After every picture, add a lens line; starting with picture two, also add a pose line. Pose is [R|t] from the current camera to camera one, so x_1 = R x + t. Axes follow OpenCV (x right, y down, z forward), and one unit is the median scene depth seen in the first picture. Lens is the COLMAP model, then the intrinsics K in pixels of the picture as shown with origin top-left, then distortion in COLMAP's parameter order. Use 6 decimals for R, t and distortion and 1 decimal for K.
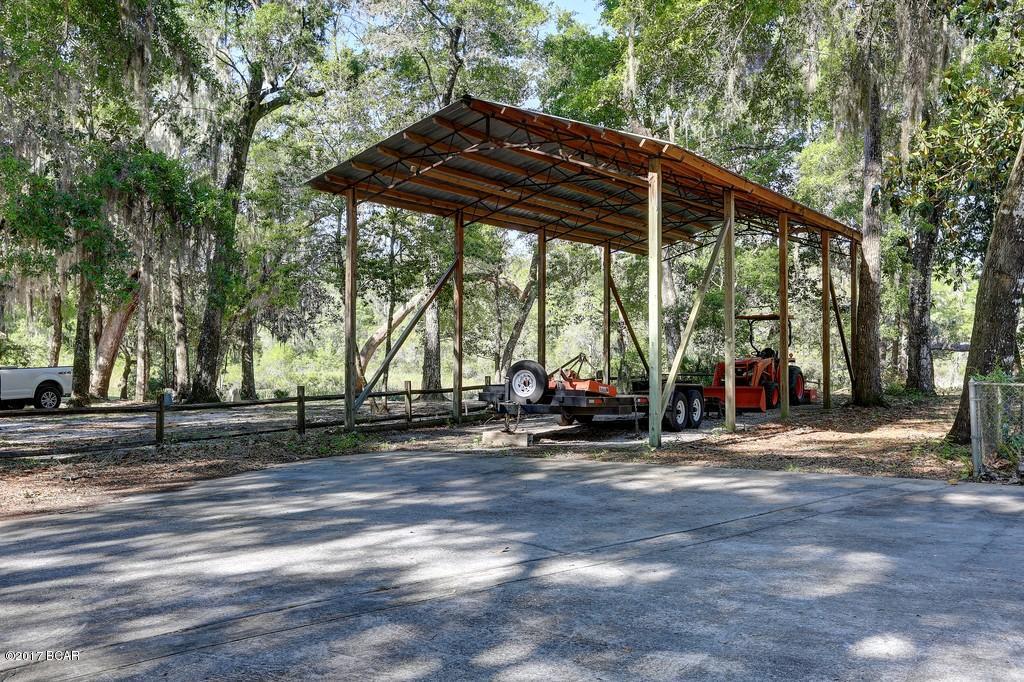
lens RADIAL K [[1035.9, 0, 512.1], [0, 1035.9, 340.9], [0, 0, 1]] dist [0.014110, 0.000000]
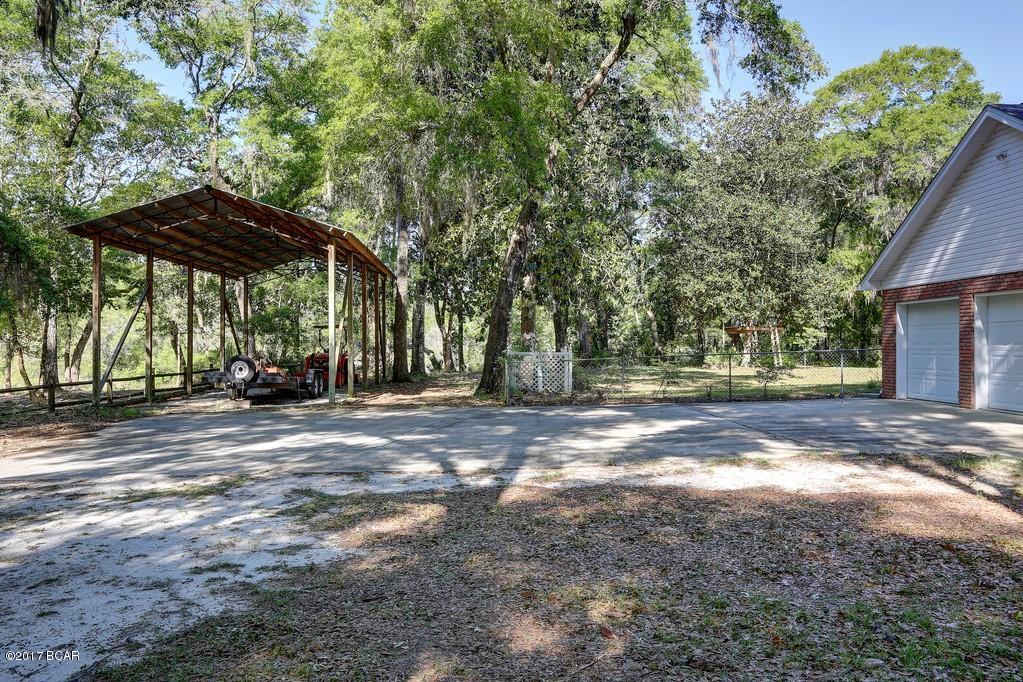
lens RADIAL K [[812.1, 0, 512.4], [0, 812.1, 344.3], [0, 0, 1]] dist [0.051694, 0.009605]
pose [[0.858556, -0.005556, 0.512690, -0.246124], [0.003866, 0.999983, 0.004363, -0.001342], [-0.512706, -0.001763, 0.858563, -0.264377]]
